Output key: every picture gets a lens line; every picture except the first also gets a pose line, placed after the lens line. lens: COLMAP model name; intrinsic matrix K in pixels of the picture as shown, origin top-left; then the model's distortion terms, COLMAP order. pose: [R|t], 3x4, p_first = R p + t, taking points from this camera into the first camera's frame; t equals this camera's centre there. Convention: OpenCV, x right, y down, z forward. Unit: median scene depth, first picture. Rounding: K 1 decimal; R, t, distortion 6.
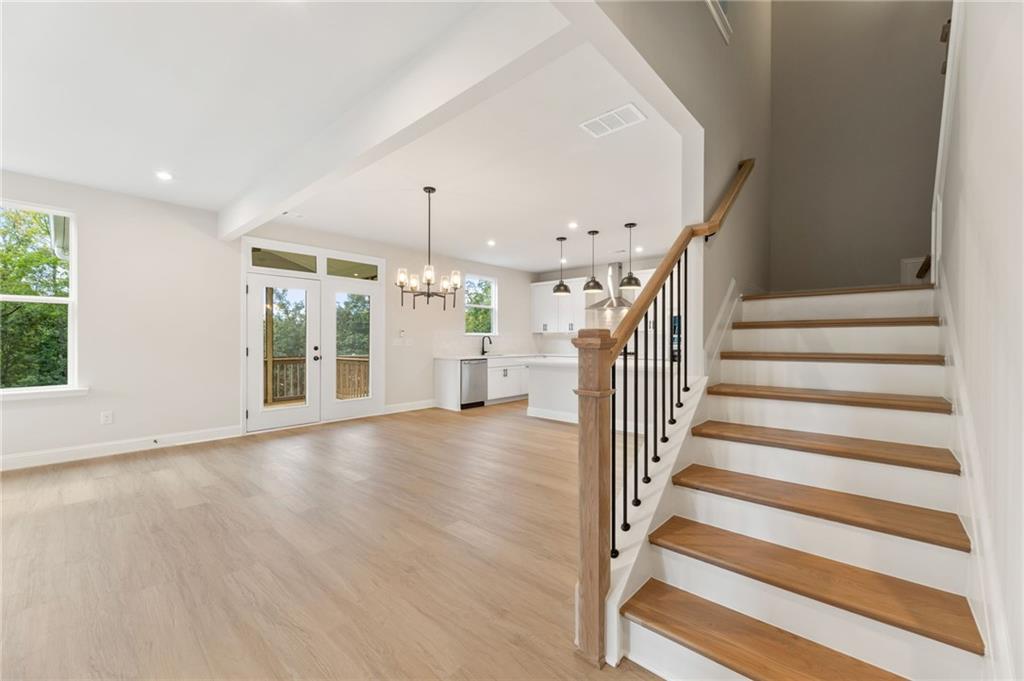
lens RADIAL K [[409.0, 0, 512.0], [0, 409.0, 340.5], [0, 0, 1]] dist [0.000634, 0.000004]
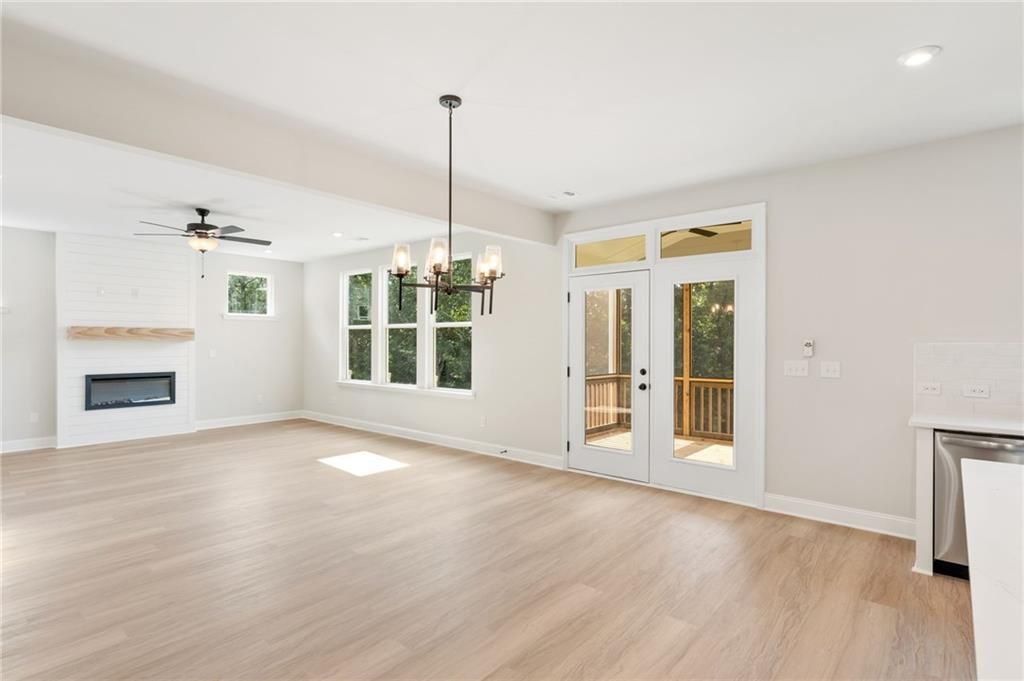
lens RADIAL K [[514.3, 0, 512.0], [0, 514.3, 340.5], [0, 0, 1]] dist [-0.000555, -0.000270]
pose [[0.042155, 0.004119, -0.999103, 0.359419], [-0.009474, 0.999948, 0.003723, -0.034149], [0.999066, 0.009309, 0.042192, 0.755019]]
